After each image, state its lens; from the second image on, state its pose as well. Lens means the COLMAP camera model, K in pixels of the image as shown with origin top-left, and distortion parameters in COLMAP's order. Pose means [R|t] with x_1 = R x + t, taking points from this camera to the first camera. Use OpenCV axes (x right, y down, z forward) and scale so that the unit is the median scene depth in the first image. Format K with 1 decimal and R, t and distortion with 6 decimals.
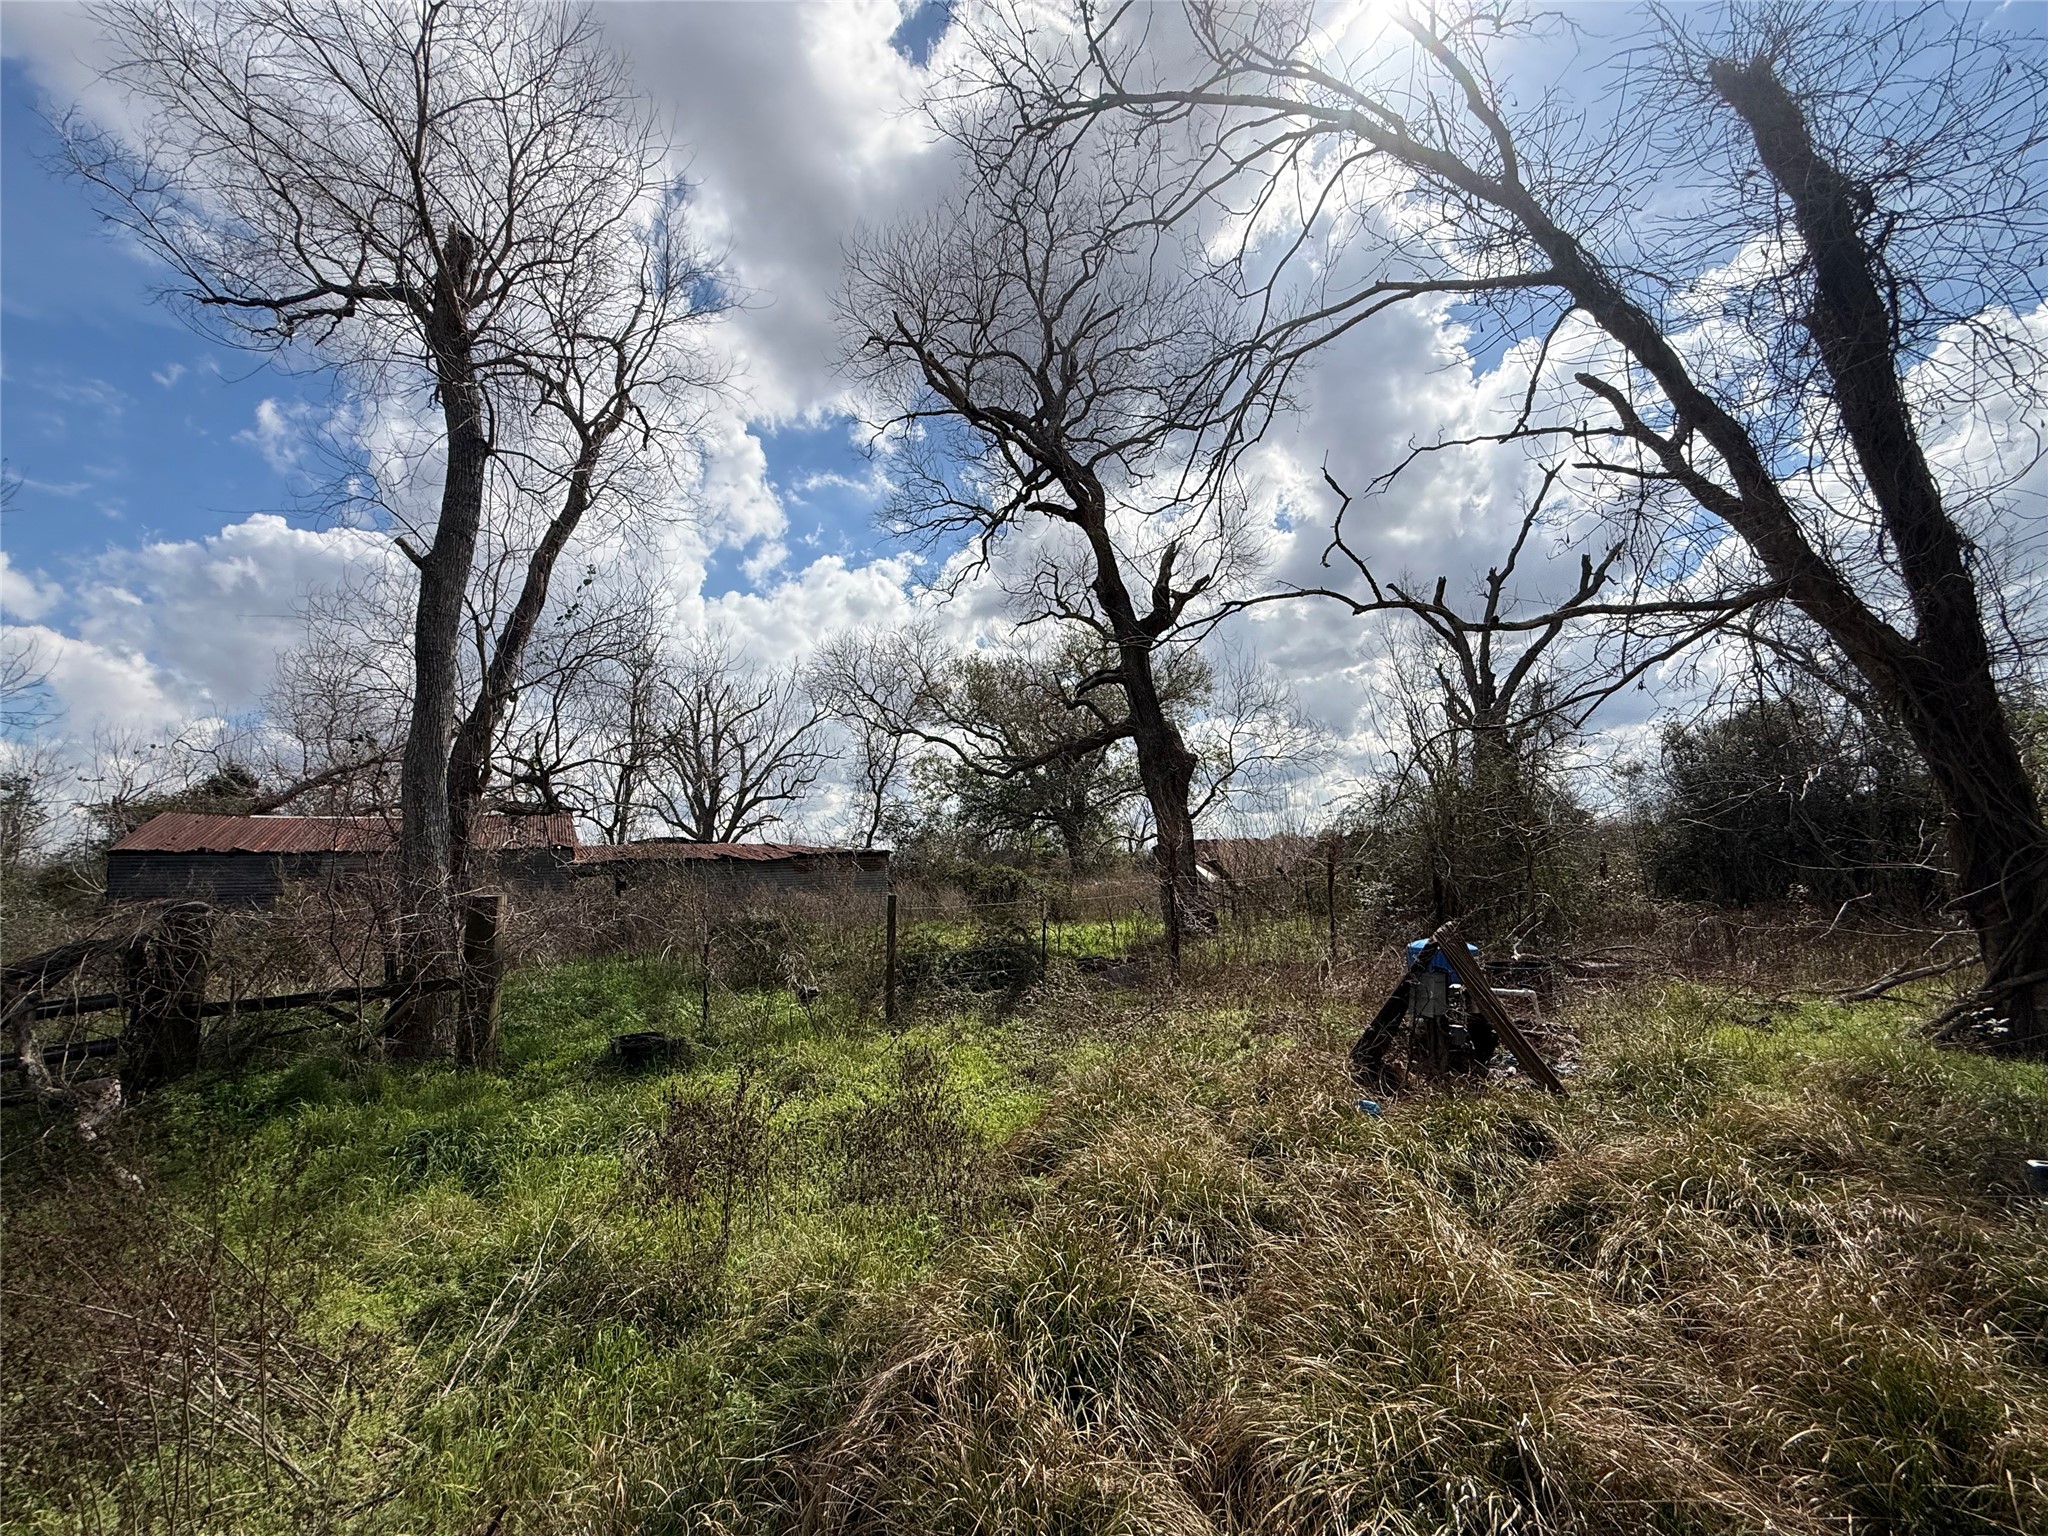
lens RADIAL K [[821.6, 0, 1024.0], [0, 821.6, 768.0], [0, 0, 1]] dist [-0.000134, -0.000032]
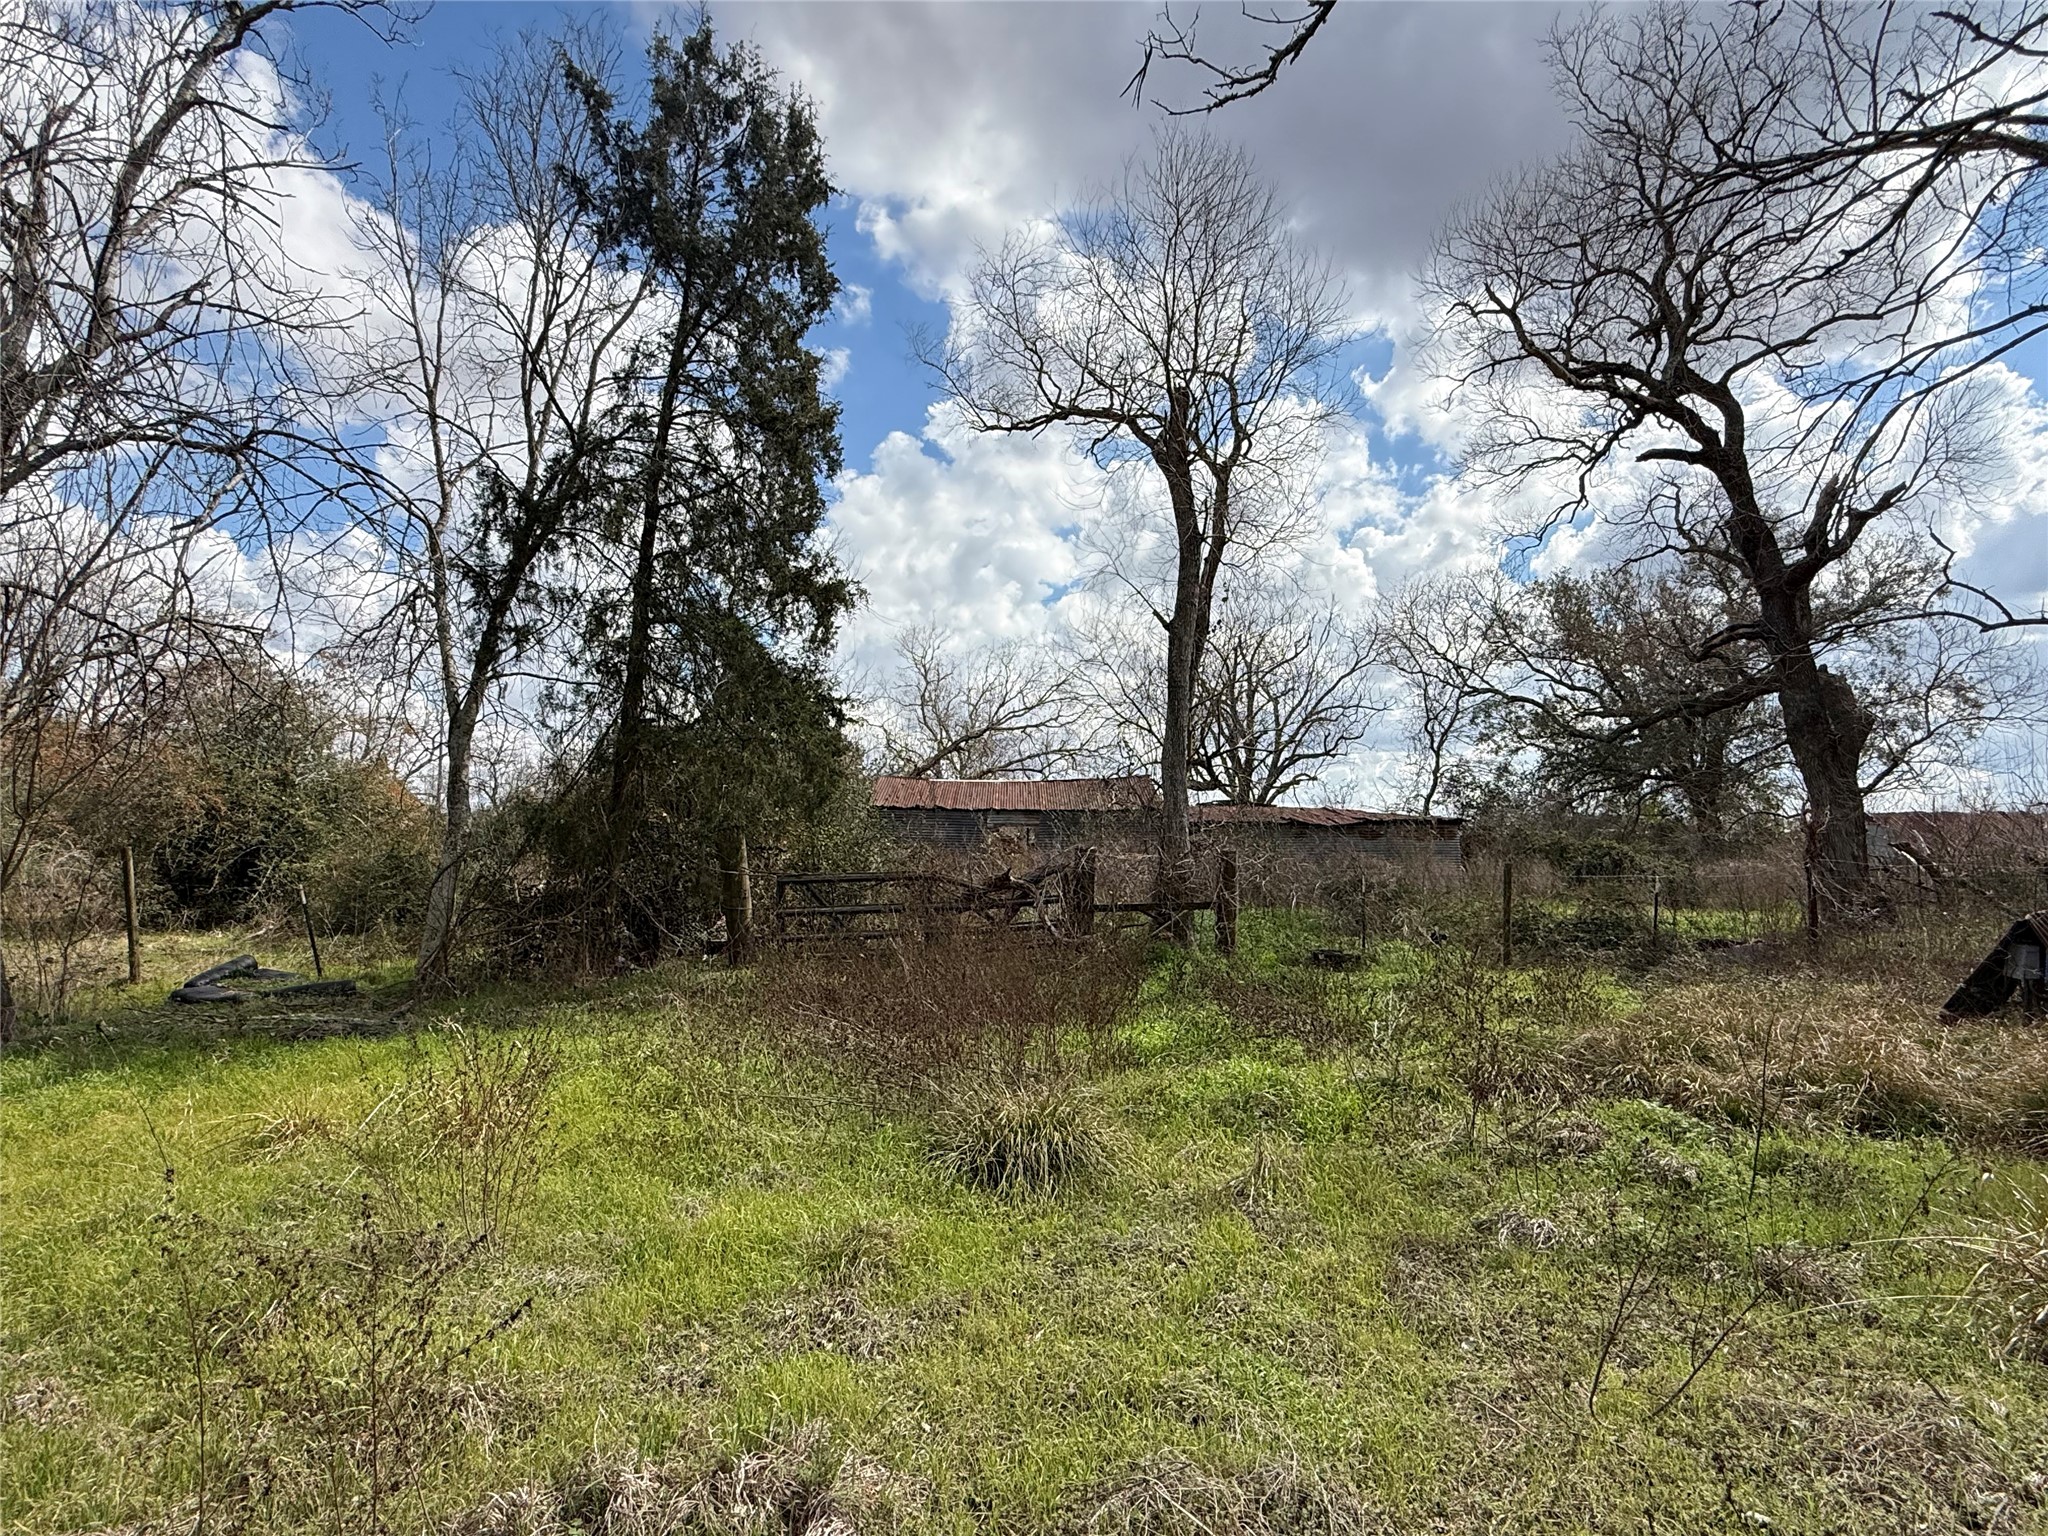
lens RADIAL K [[1062.3, 0, 1024.0], [0, 1062.3, 768.0], [0, 0, 1]] dist [0.018385, -0.000676]
pose [[0.871601, -0.000468, -0.490216, -0.004805], [0.030945, 0.998058, 0.054066, -0.028667], [0.489238, -0.062294, 0.869923, -0.224096]]
